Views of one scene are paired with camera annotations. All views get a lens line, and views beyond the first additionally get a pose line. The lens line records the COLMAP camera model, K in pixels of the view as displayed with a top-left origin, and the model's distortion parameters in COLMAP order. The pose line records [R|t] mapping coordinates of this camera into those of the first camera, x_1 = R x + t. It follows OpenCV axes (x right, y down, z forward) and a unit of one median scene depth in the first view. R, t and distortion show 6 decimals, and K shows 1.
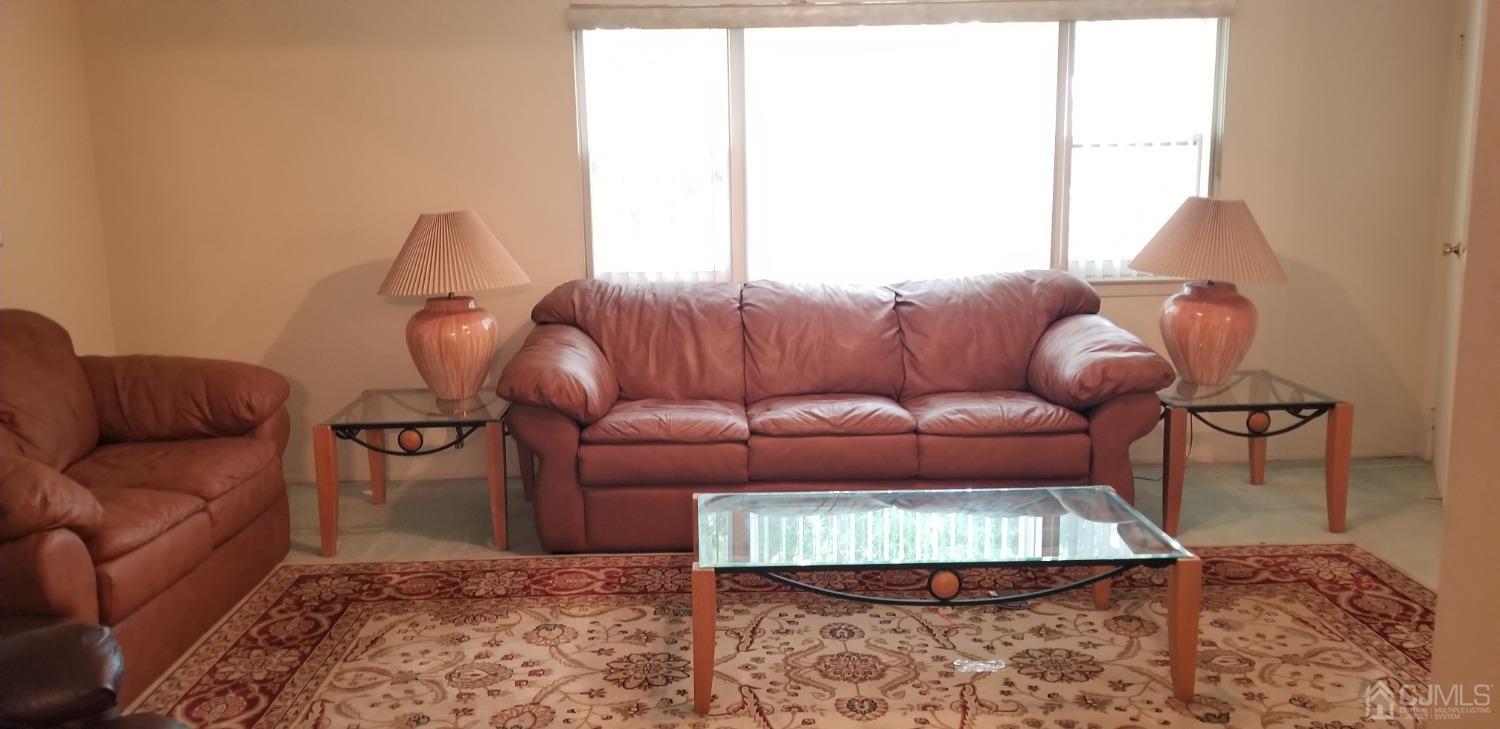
lens RADIAL K [[1241.4, 0, 750.0], [0, 1241.4, 364.5], [0, 0, 1]] dist [0.122247, -0.283034]
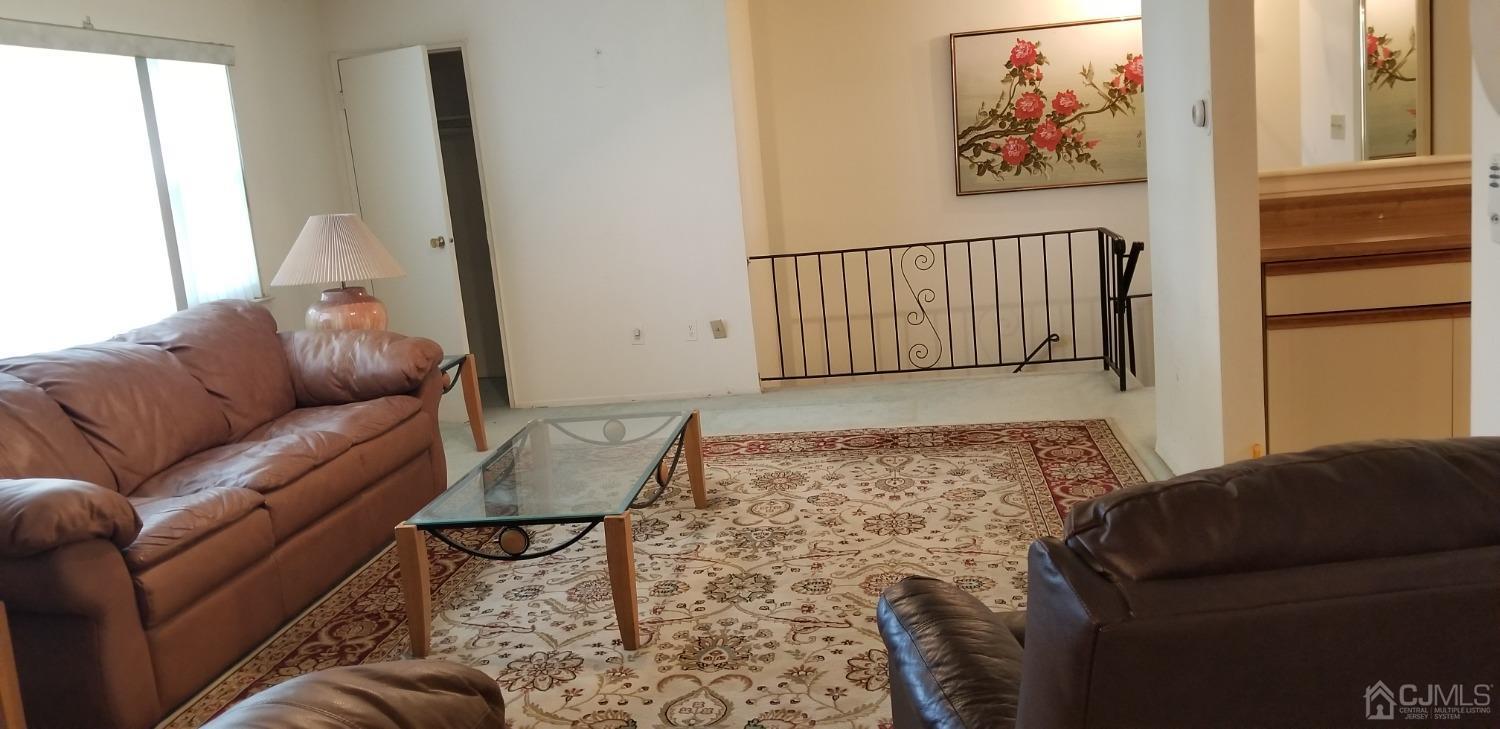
lens RADIAL K [[1241.4, 0, 750.0], [0, 1241.4, 364.5], [0, 0, 1]] dist [0.122247, -0.283034]
pose [[0.083056, -0.156538, 0.984173, -0.906879], [0.256701, 0.957619, 0.130651, -0.062951], [-0.962915, 0.241787, 0.119720, 0.614292]]
